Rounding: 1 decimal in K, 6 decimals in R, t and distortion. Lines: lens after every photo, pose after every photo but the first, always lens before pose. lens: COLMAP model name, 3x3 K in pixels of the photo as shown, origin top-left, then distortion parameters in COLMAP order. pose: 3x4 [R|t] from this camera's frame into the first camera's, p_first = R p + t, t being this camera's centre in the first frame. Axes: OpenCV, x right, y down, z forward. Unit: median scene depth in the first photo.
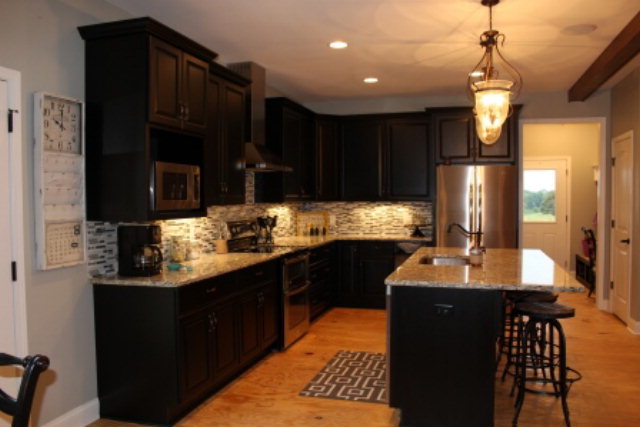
lens RADIAL K [[537.2, 0, 320.0], [0, 537.2, 213.5], [0, 0, 1]] dist [-0.085700, 0.003239]
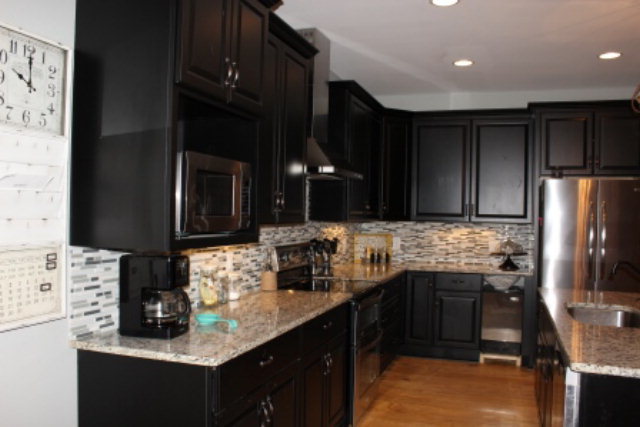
lens RADIAL K [[558.9, 0, 320.0], [0, 558.9, 213.5], [0, 0, 1]] dist [-0.091533, 0.011423]
pose [[0.998810, 0.026876, -0.040698, -0.116929], [-0.028046, 0.999202, -0.028455, -0.011931], [0.039901, 0.029563, 0.998766, 0.344477]]
